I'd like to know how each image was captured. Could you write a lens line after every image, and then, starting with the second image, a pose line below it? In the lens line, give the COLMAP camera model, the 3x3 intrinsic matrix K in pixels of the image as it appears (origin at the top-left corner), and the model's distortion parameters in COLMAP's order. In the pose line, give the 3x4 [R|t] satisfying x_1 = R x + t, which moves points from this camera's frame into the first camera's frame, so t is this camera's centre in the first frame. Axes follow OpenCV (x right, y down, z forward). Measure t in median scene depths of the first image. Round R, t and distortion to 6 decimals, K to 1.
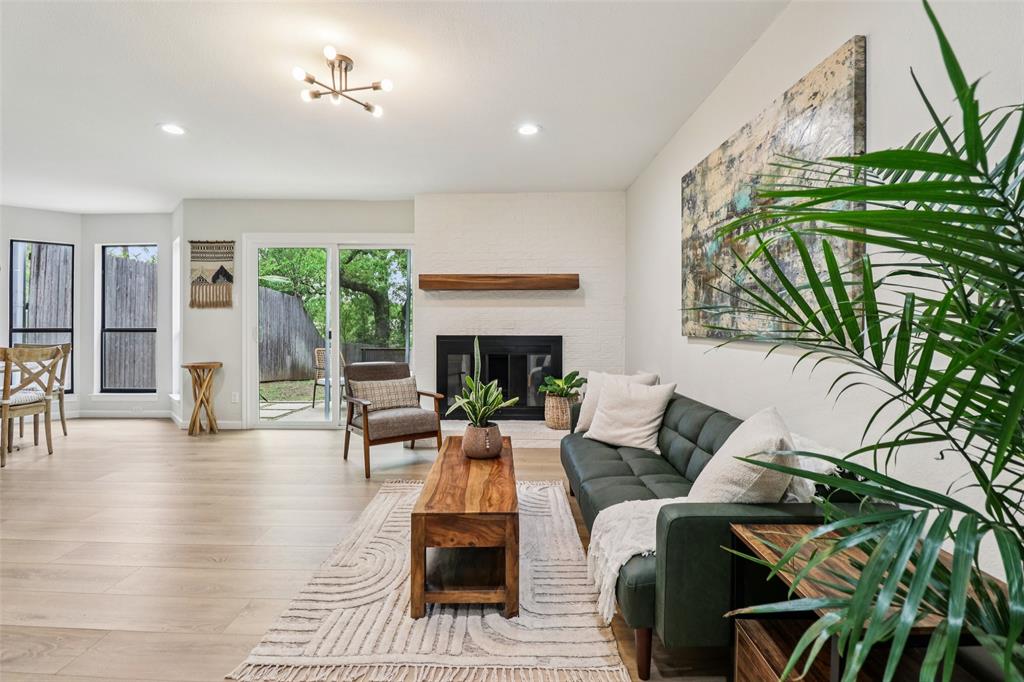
lens RADIAL K [[481.7, 0, 512.3], [0, 481.7, 317.8], [0, 0, 1]] dist [-0.017243, -0.000971]
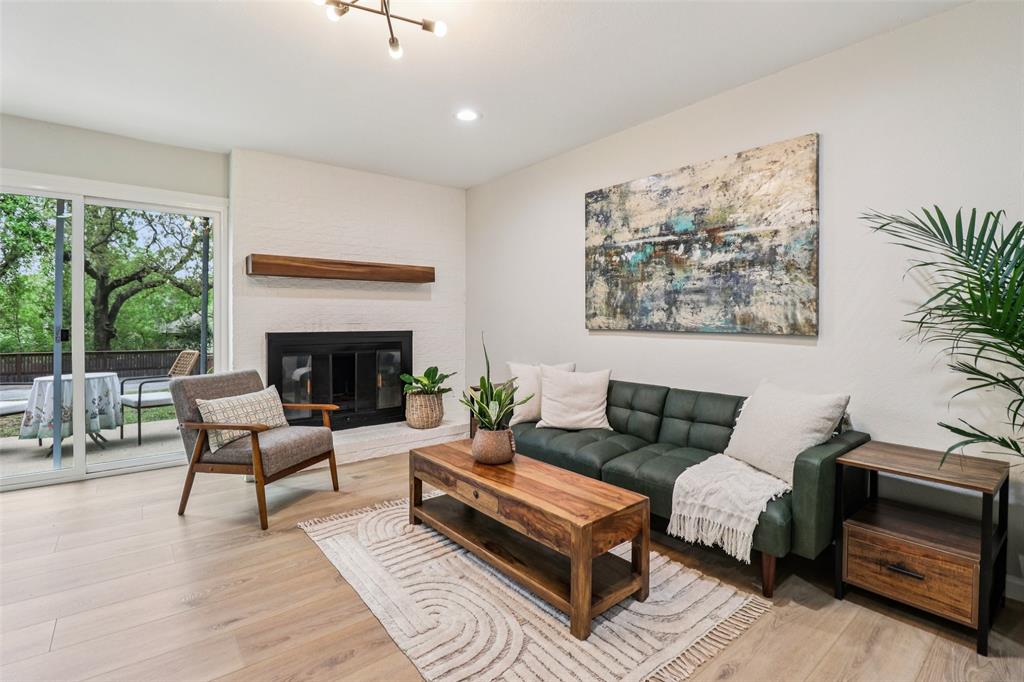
lens RADIAL K [[473.1, 0, 511.8], [0, 473.1, 312.8], [0, 0, 1]] dist [-0.011713, -0.000265]
pose [[0.771067, 0.006694, 0.636719, -0.541900], [-0.008535, 0.999964, -0.000177, 0.000304], [-0.636697, -0.005298, 0.771096, 0.239524]]
